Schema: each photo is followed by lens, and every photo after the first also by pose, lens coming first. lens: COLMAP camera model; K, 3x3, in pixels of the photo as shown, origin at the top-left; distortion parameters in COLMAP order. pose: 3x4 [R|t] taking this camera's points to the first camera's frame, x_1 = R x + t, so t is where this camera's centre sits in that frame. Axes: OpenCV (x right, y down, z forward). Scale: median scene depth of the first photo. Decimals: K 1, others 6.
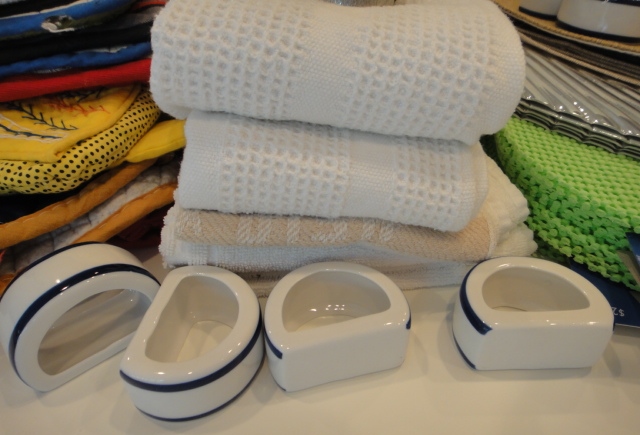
lens RADIAL K [[448.3, 0, 319.8], [0, 448.3, 238.4], [0, 0, 1]] dist [0.005549, 0.001589]
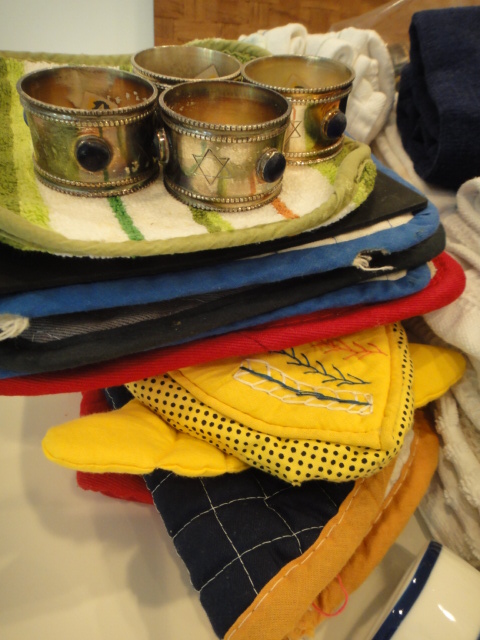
lens RADIAL K [[453.7, 0, 240.0], [0, 453.7, 320.0], [0, 0, 1]] dist [0.005443, 0.004326]
pose [[0.994954, 0.013951, 0.099355, -0.935298], [-0.015126, 0.999824, 0.011086, -0.400235], [-0.099183, -0.012533, 0.994990, 0.256062]]
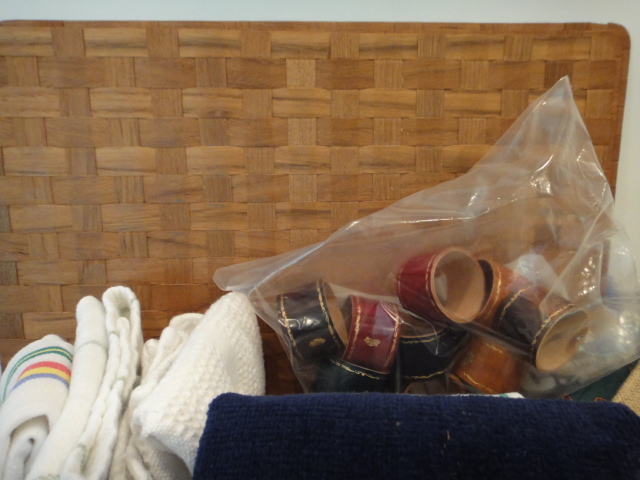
lens RADIAL K [[453.7, 0, 319.8], [0, 453.7, 235.3], [0, 0, 1]] dist [0.005443, 0.004326]
pose [[0.999915, -0.013058, -0.000338, -0.028202], [0.012826, 0.986391, -0.163917, -1.565360], [0.002474, 0.163898, 0.986474, 0.843830]]
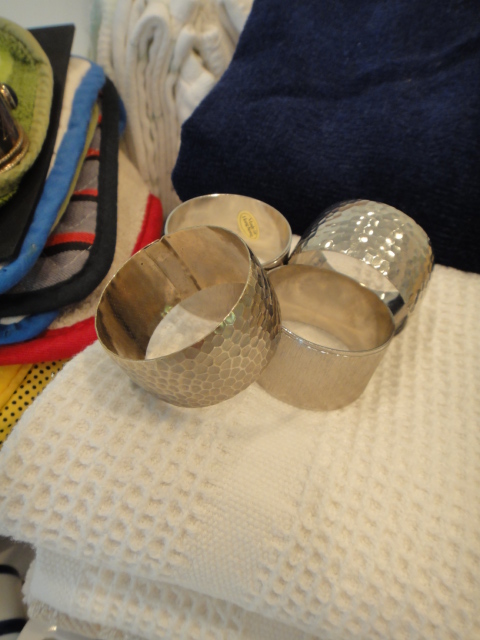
lens RADIAL K [[453.7, 0, 240.0], [0, 453.7, 320.0], [0, 0, 1]] dist [0.005443, 0.004326]
pose [[0.967152, 0.211848, -0.140491, 0.055851], [-0.176359, 0.957233, 0.229352, -0.778992], [0.183070, -0.197042, 0.963151, 0.361363]]
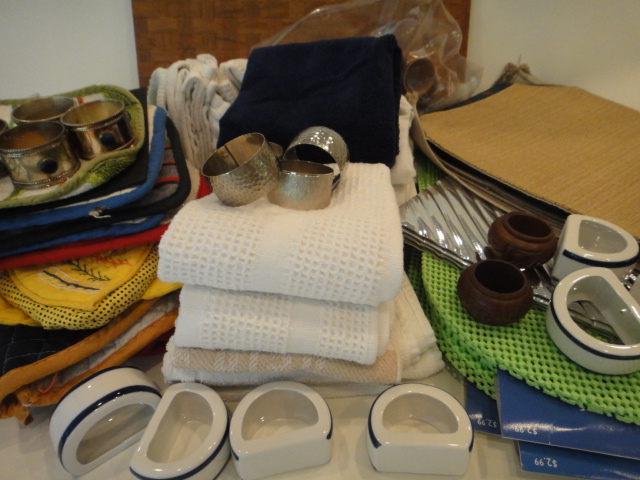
lens RADIAL K [[453.7, 0, 319.8], [0, 453.7, 235.3], [0, 0, 1]] dist [0.005443, 0.004326]
pose [[0.998821, 0.008084, -0.047868, 0.218134], [-0.011591, 0.997232, -0.073442, -0.318667], [0.047142, 0.073910, 0.996150, -0.462073]]
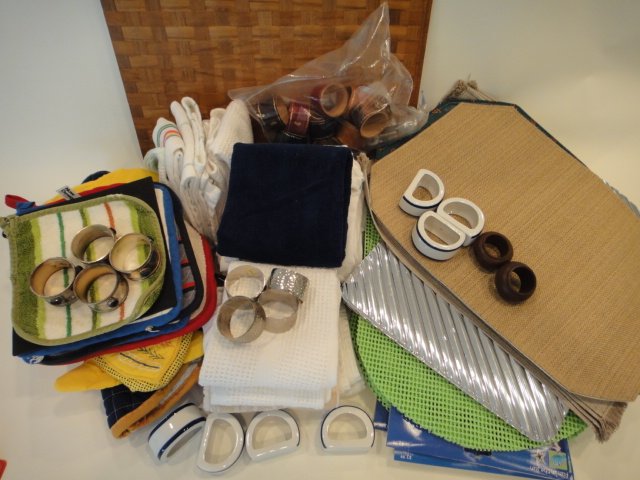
lens RADIAL K [[453.7, 0, 319.8], [0, 453.7, 235.3], [0, 0, 1]] dist [0.005443, 0.004326]
pose [[0.999943, 0.008091, -0.007008, 0.318589], [-0.005130, 0.936863, 0.349659, -1.859989], [0.009394, -0.349603, 0.936851, -1.088284]]
